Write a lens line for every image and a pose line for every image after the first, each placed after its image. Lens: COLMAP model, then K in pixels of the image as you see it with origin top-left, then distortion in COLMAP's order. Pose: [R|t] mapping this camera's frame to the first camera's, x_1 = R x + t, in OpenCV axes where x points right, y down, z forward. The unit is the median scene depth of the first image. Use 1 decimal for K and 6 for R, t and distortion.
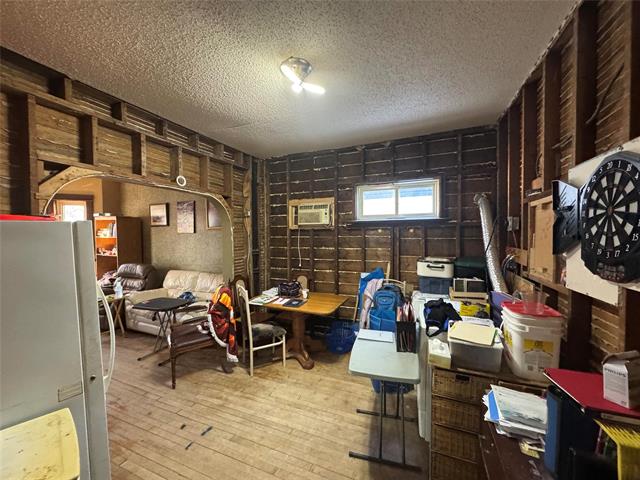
lens RADIAL K [[254.9, 0, 321.0], [0, 254.9, 241.4], [0, 0, 1]] dist [-0.001172, 0.000115]
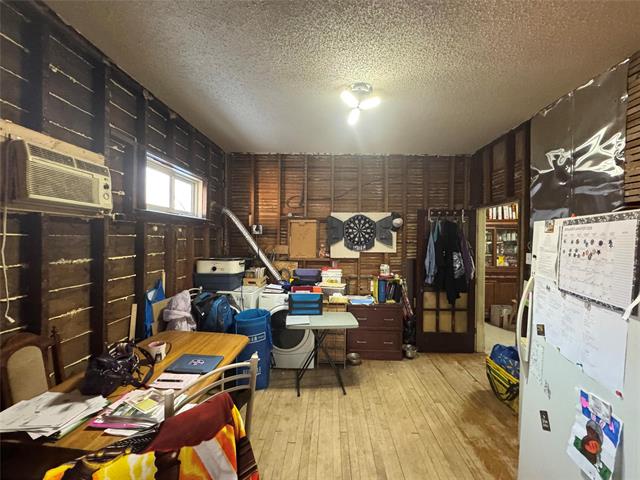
lens RADIAL K [[254.9, 0, 318.8], [0, 254.9, 241.5], [0, 0, 1]] dist [-0.001172, 0.000115]
pose [[-0.338822, -0.007275, 0.940822, -0.829784], [0.014495, 0.999811, 0.012951, -0.010480], [-0.940739, 0.018025, -0.338652, 1.160371]]
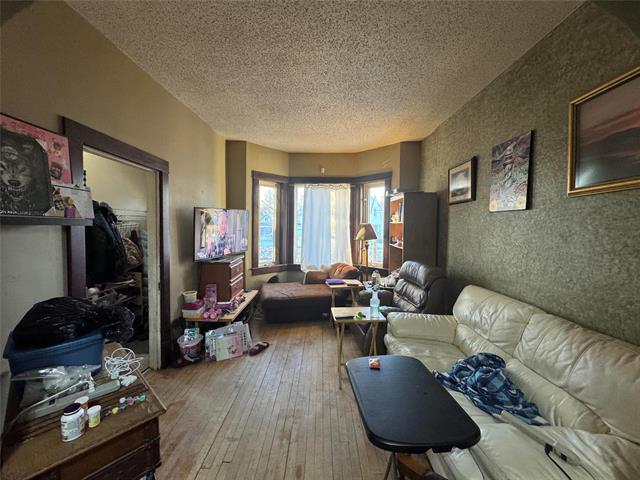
lens RADIAL K [[254.9, 0, 315.9], [0, 254.9, 238.6], [0, 0, 1]] dist [-0.001172, 0.000115]
pose [[0.371172, 0.050269, -0.927202, -0.448575], [-0.037754, 0.998525, 0.039022, 0.022781], [0.927796, 0.020522, 0.372523, 0.995188]]
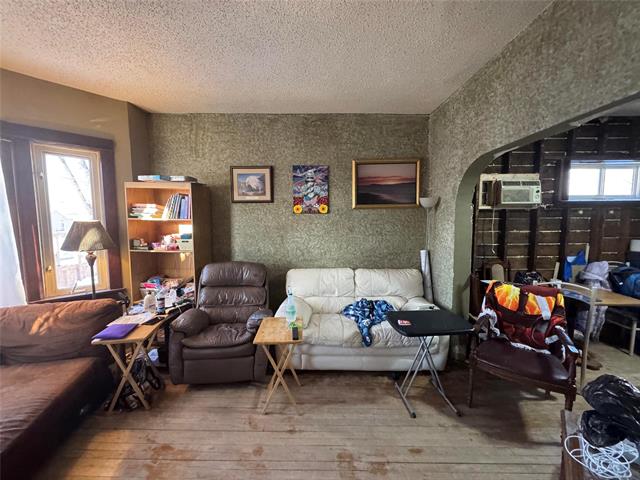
lens RADIAL K [[254.9, 0, 321.5], [0, 254.9, 240.6], [0, 0, 1]] dist [-0.001172, 0.000115]
pose [[0.923986, -0.028475, 0.381364, -1.475627], [0.009603, 0.998637, 0.051297, 0.010298], [-0.382305, -0.043736, 0.923001, 0.690942]]
